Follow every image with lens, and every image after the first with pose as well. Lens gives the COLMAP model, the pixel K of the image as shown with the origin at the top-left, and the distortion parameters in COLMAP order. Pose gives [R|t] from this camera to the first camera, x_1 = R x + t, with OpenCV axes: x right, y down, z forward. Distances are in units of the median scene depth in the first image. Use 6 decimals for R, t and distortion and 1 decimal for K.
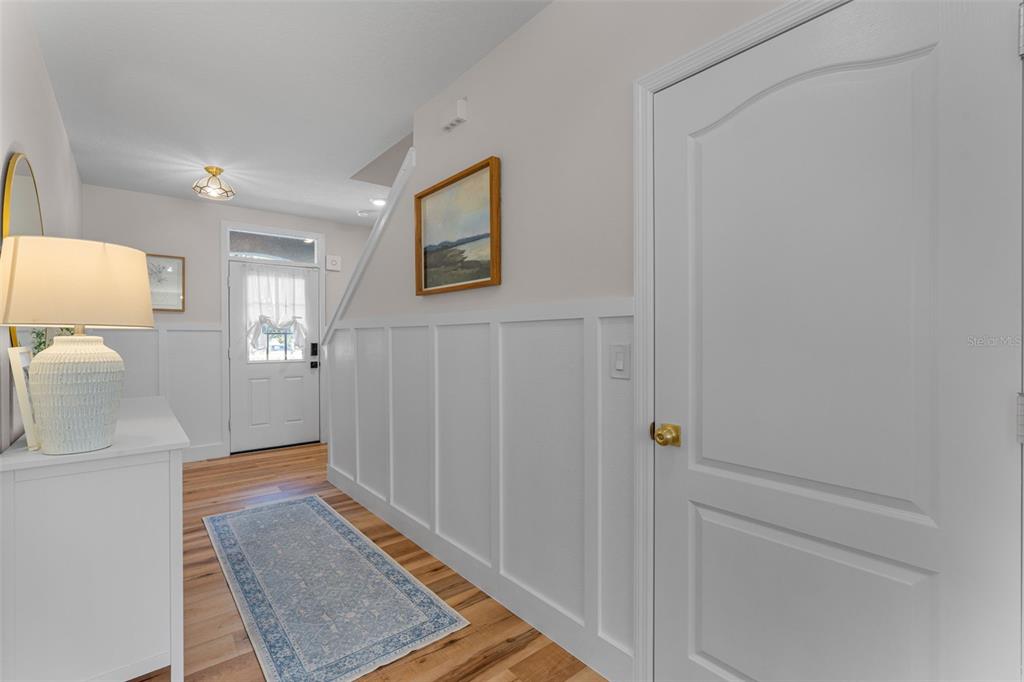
lens RADIAL K [[462.3, 0, 507.3], [0, 462.3, 339.7], [0, 0, 1]] dist [0.002554, 0.001394]
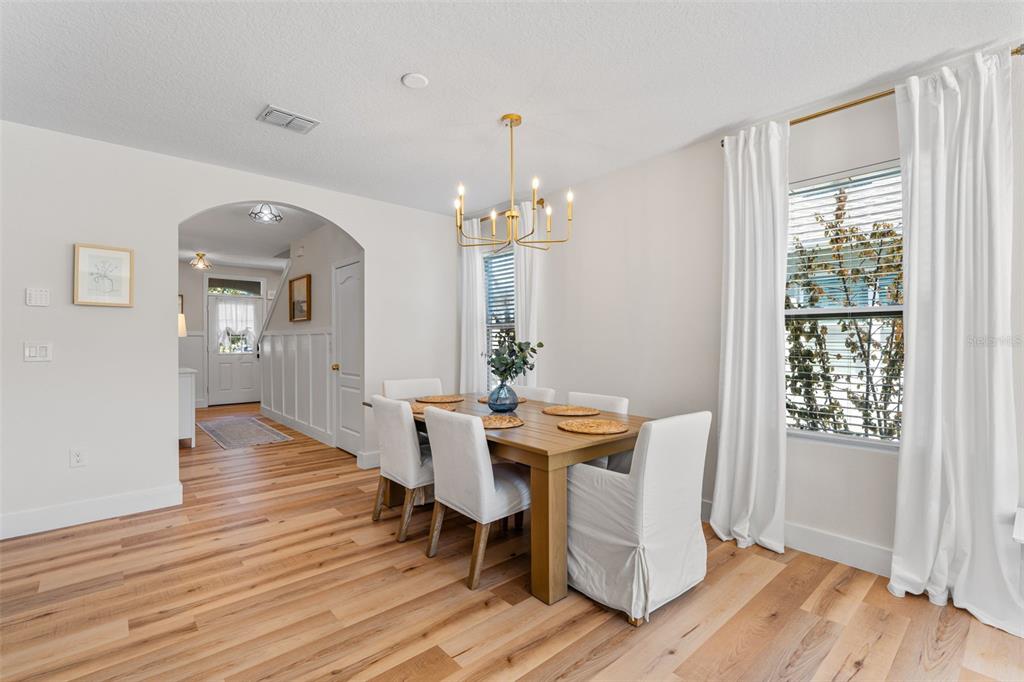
lens RADIAL K [[462.3, 0, 507.3], [0, 462.3, 339.7], [0, 0, 1]] dist [0.002554, 0.001394]
pose [[0.999321, 0.000194, 0.036832, 0.603146], [0.000032, 0.999981, -0.006117, 0.007612], [-0.036832, 0.006114, 0.999303, -1.023840]]
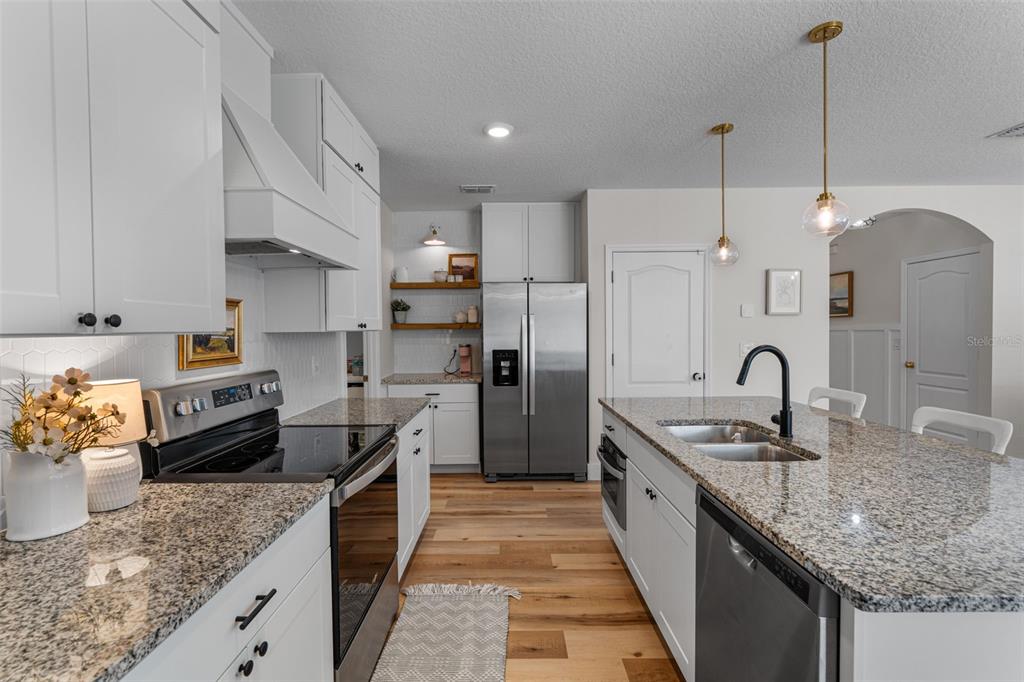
lens RADIAL K [[462.3, 0, 507.3], [0, 462.3, 339.7], [0, 0, 1]] dist [0.002554, 0.001394]
pose [[0.773200, 0.008892, -0.634099, 0.083826], [0.004642, 0.999796, 0.019680, -0.025595], [0.634145, -0.018160, 0.773001, -1.414410]]
